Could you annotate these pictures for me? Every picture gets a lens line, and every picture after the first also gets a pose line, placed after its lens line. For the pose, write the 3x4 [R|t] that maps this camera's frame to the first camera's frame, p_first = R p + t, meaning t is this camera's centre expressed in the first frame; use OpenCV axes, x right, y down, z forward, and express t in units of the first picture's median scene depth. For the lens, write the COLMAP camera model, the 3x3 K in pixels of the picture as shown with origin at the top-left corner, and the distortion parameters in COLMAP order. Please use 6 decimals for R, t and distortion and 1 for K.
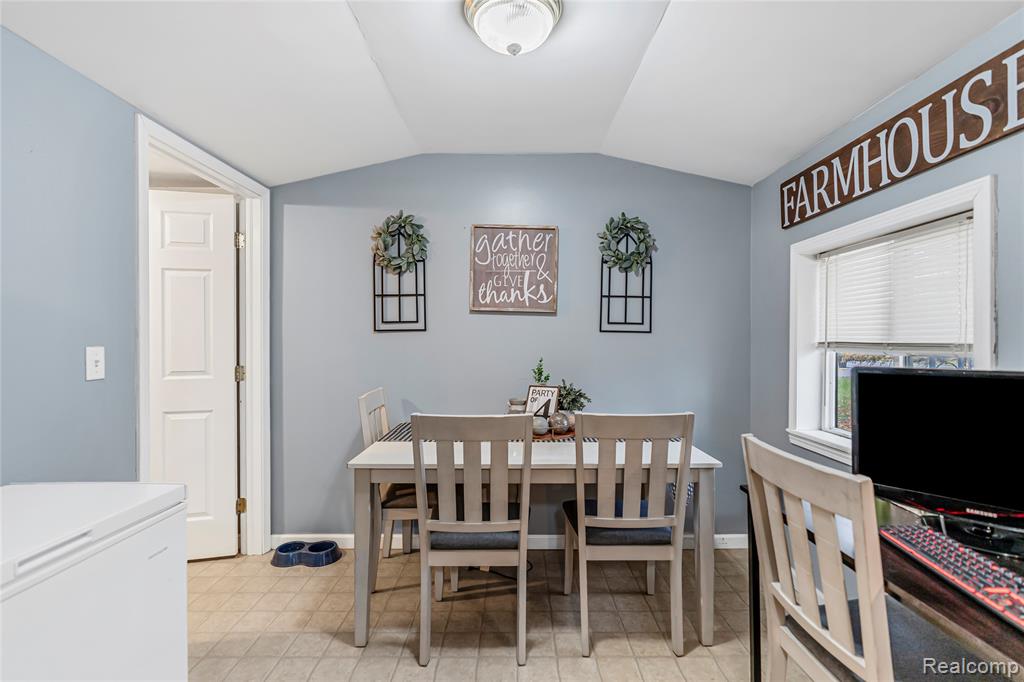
lens RADIAL K [[470.0, 0, 541.3], [0, 470.0, 340.0], [0, 0, 1]] dist [-0.001366, -0.000109]
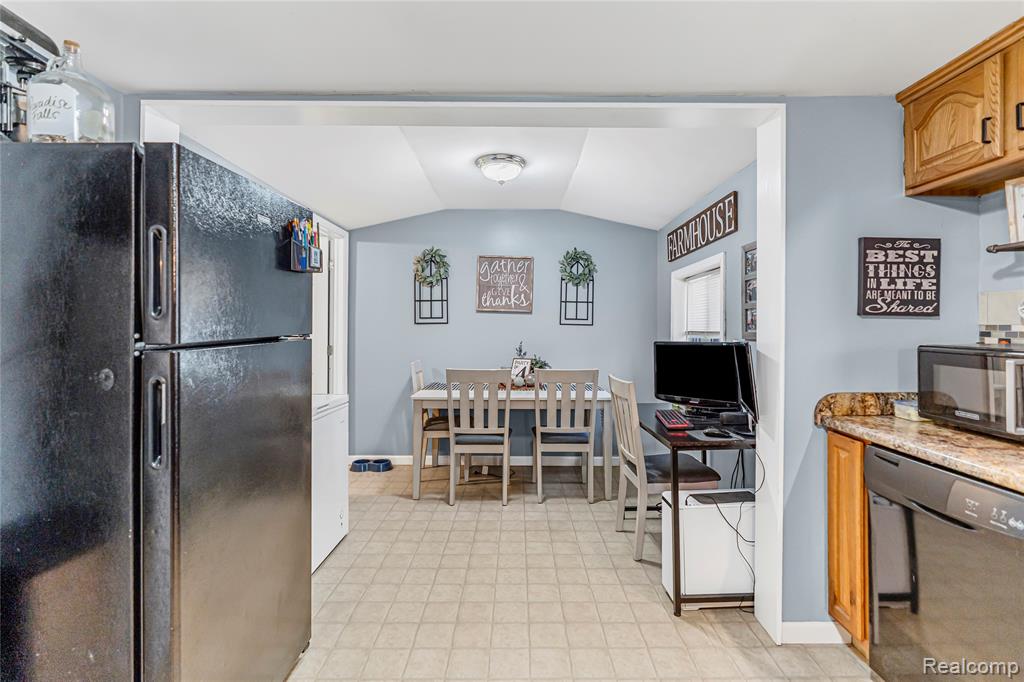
lens RADIAL K [[478.7, 0, 514.3], [0, 478.7, 316.5], [0, 0, 1]] dist [0.000414, 0.000108]
pose [[0.998143, 0.002011, -0.060878, 0.071299], [-0.003873, 0.999528, -0.030492, 0.004422], [0.060788, 0.030671, 0.997679, -0.583391]]
